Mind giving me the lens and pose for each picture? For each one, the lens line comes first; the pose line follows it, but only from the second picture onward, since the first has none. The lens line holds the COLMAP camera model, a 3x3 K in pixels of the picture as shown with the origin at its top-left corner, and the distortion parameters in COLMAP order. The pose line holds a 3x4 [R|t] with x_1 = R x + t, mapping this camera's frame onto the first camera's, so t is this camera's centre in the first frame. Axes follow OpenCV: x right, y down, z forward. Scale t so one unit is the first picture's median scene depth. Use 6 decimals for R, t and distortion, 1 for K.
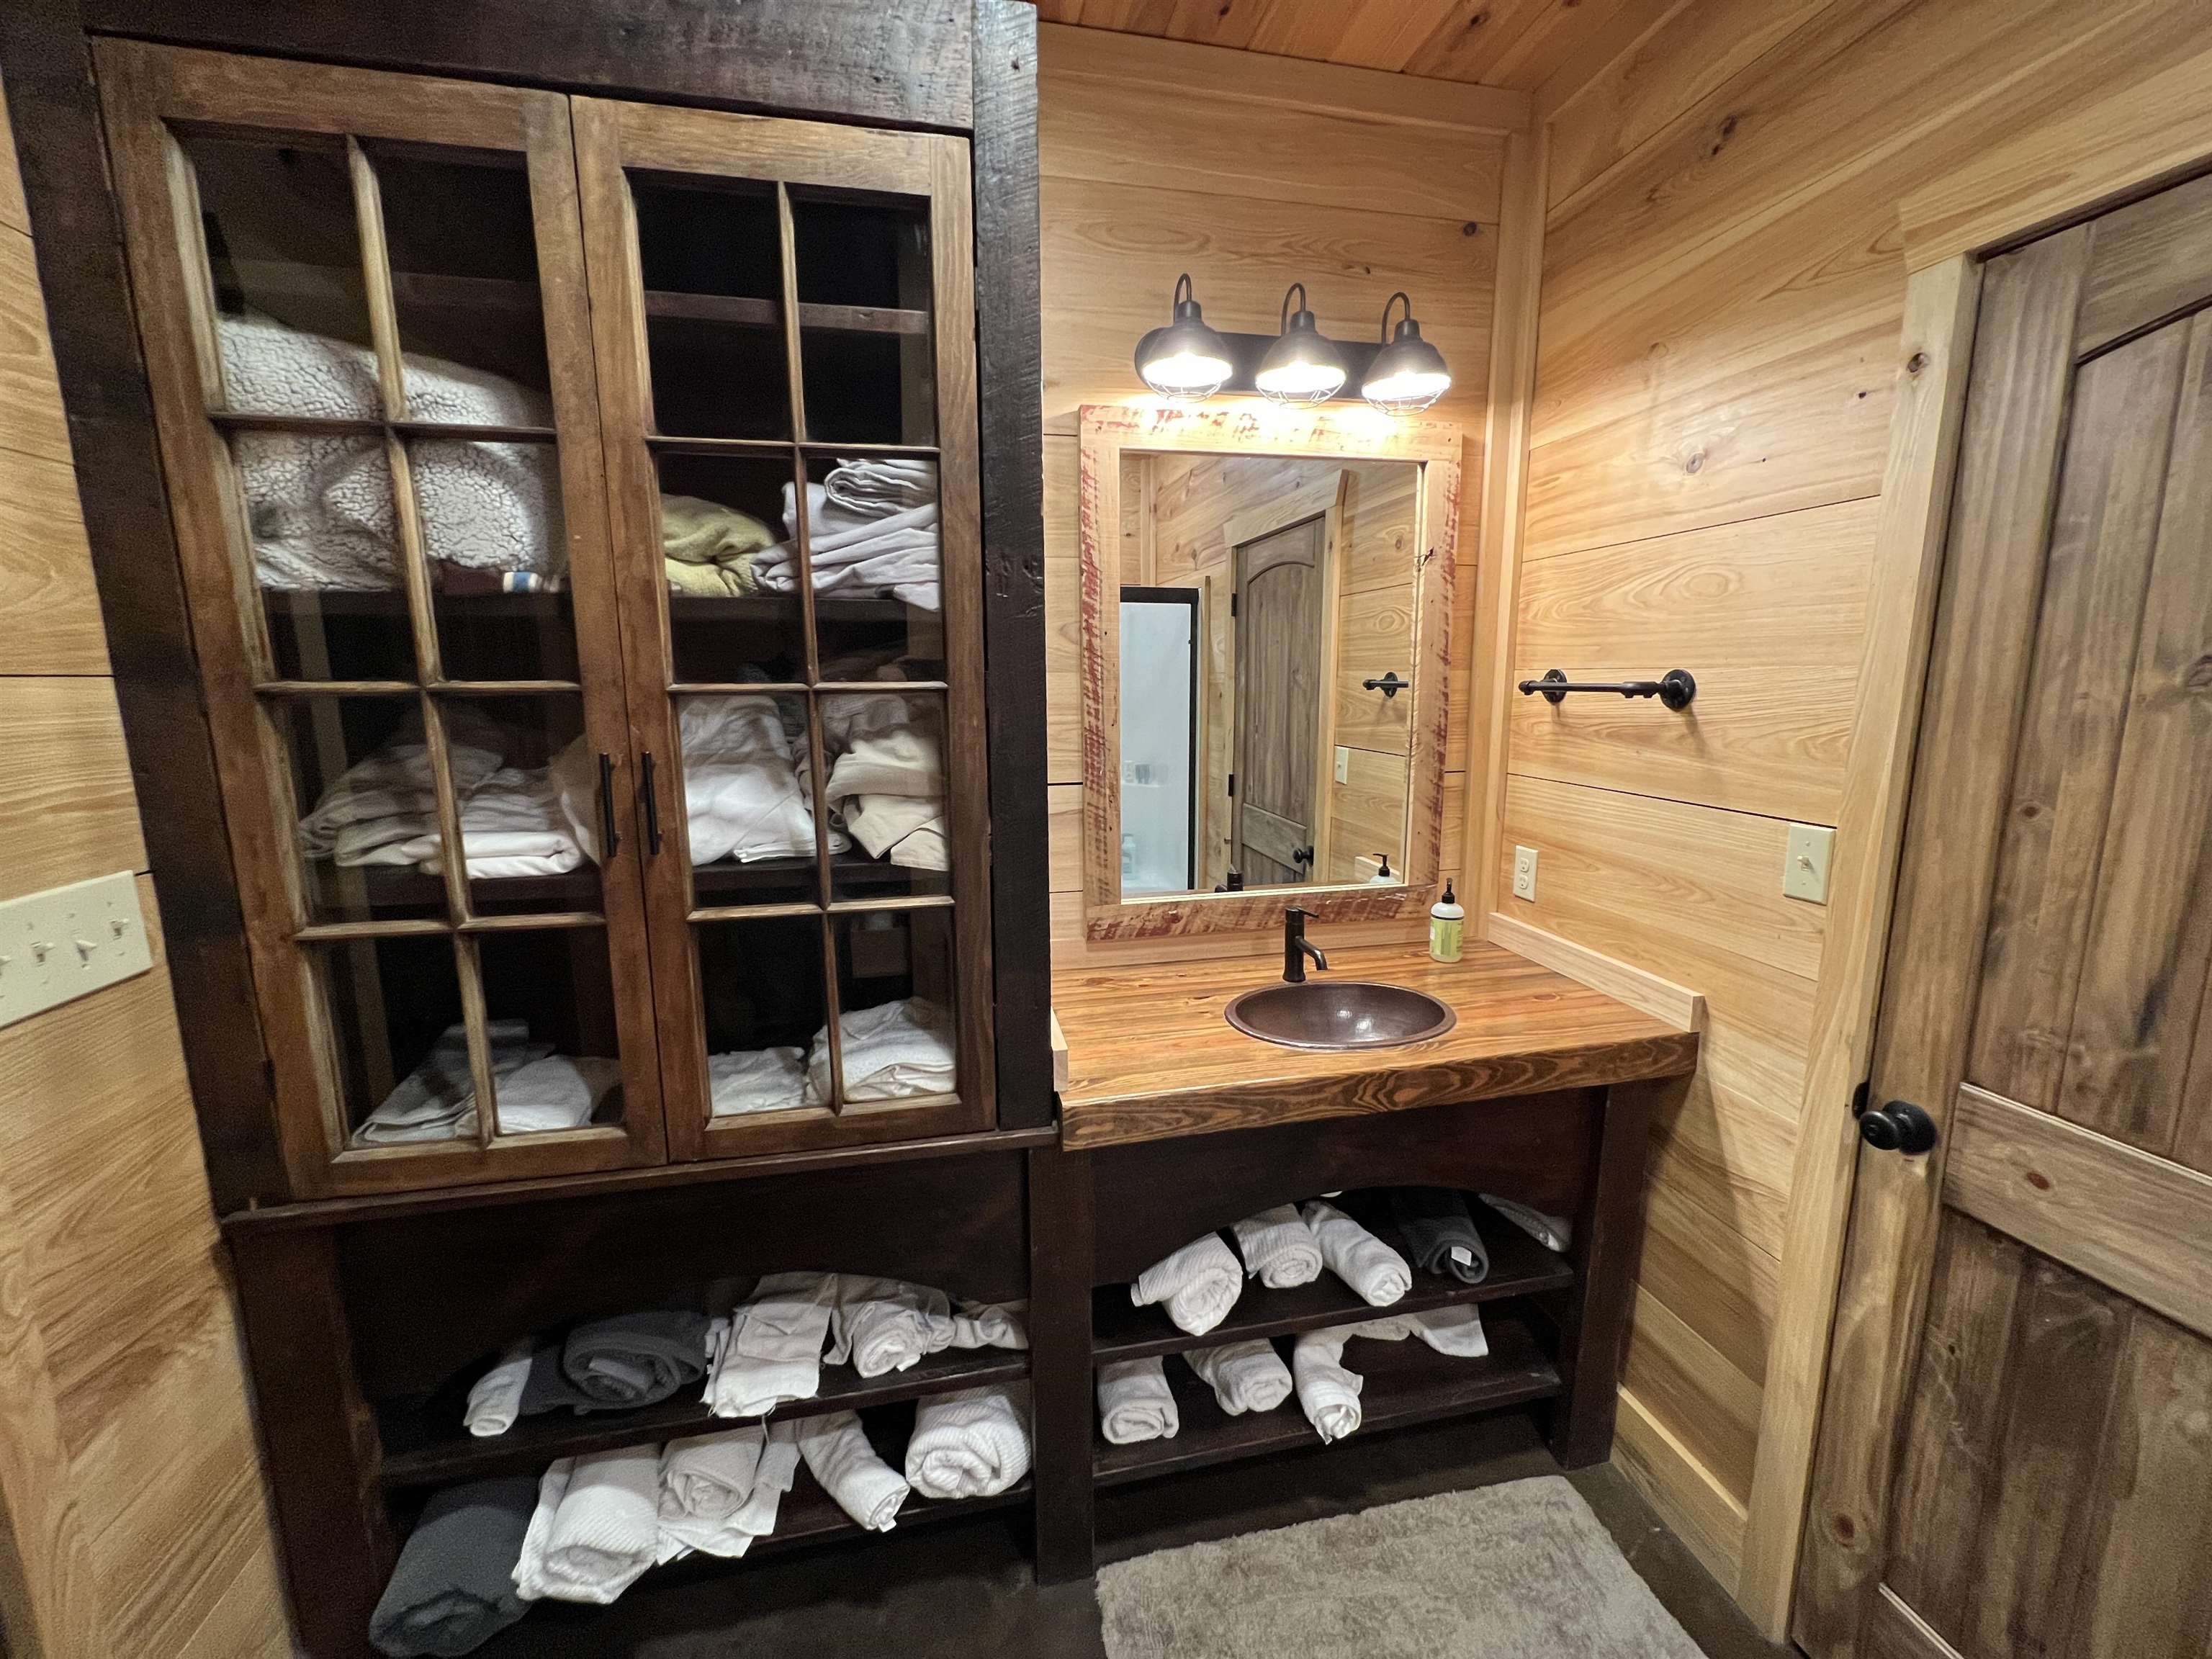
lens RADIAL K [[890.3, 0, 1108.1], [0, 890.3, 820.8], [0, 0, 1]] dist [-0.002286, -0.000060]
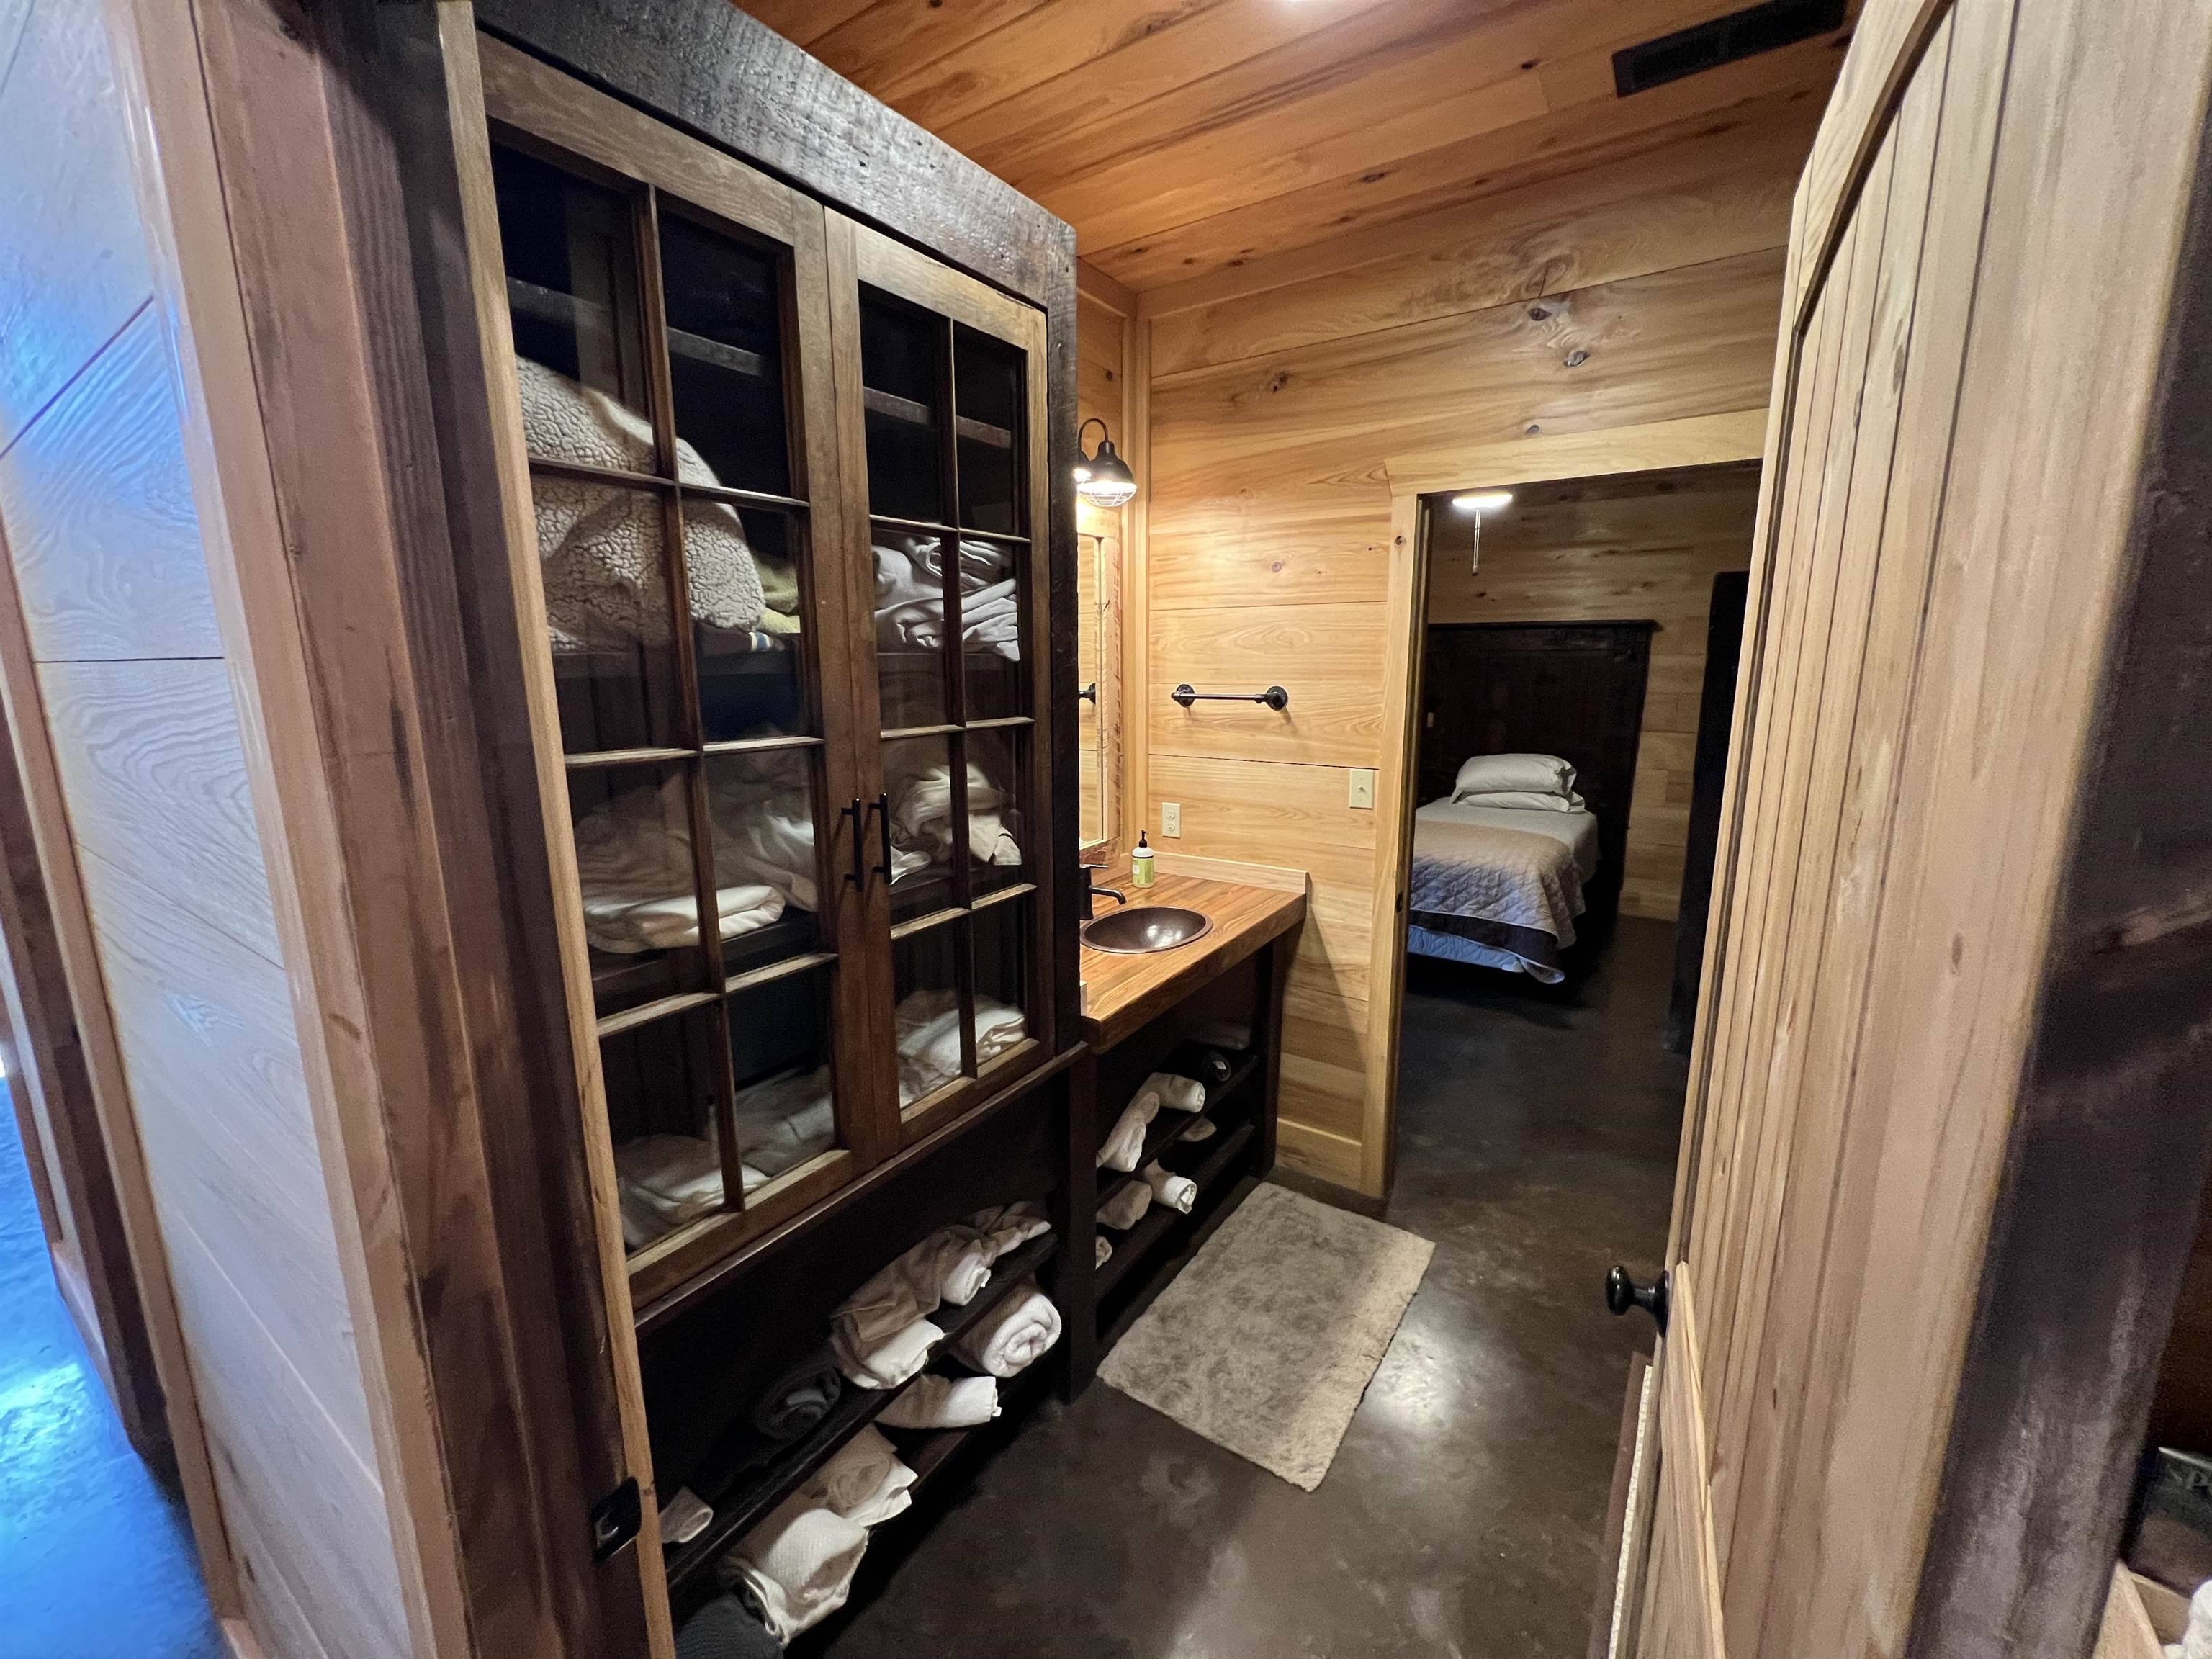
lens RADIAL K [[878.6, 0, 1108.6], [0, 878.6, 817.9], [0, 0, 1]] dist [-0.003937, -0.000454]
pose [[0.722816, -0.125763, 0.679500, -0.837278], [0.115503, 0.991455, 0.060633, -0.063886], [-0.681319, 0.034658, 0.731166, -0.005620]]
